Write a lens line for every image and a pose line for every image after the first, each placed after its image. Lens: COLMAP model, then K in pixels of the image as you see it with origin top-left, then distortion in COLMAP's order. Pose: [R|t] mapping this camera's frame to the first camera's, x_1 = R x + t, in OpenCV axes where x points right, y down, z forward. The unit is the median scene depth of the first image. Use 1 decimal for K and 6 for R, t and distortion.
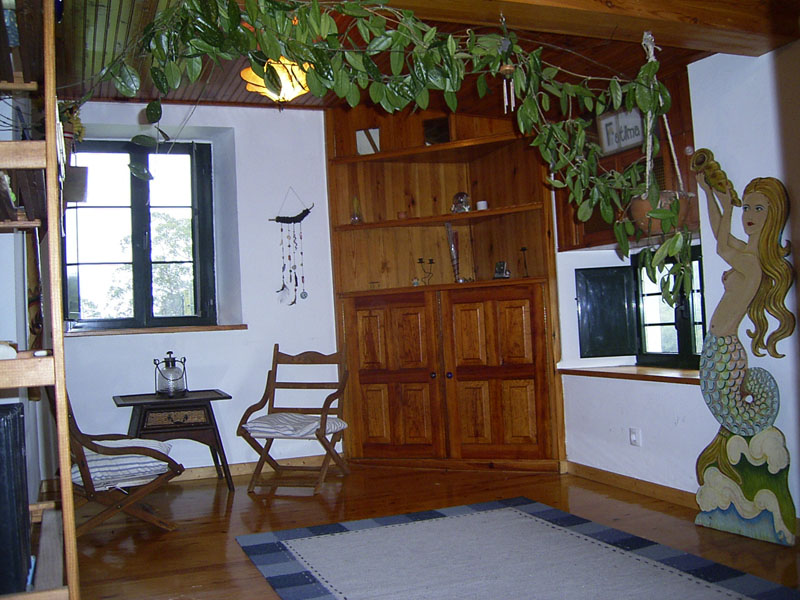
lens RADIAL K [[857.9, 0, 400.5], [0, 857.9, 299.6], [0, 0, 1]] dist [-0.092833, 0.000000]
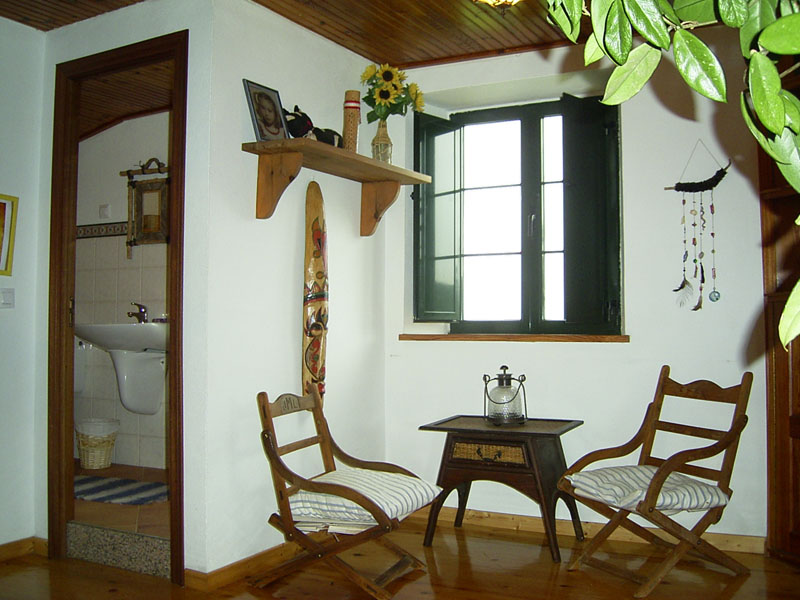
lens RADIAL K [[857.9, 0, 399.9], [0, 857.9, 299.1], [0, 0, 1]] dist [-0.092833, 0.000000]
pose [[0.654573, 0.017143, -0.755805, 0.238985], [-0.014091, 0.999846, 0.010474, -0.006712], [0.755868, 0.003794, 0.654713, 0.386808]]
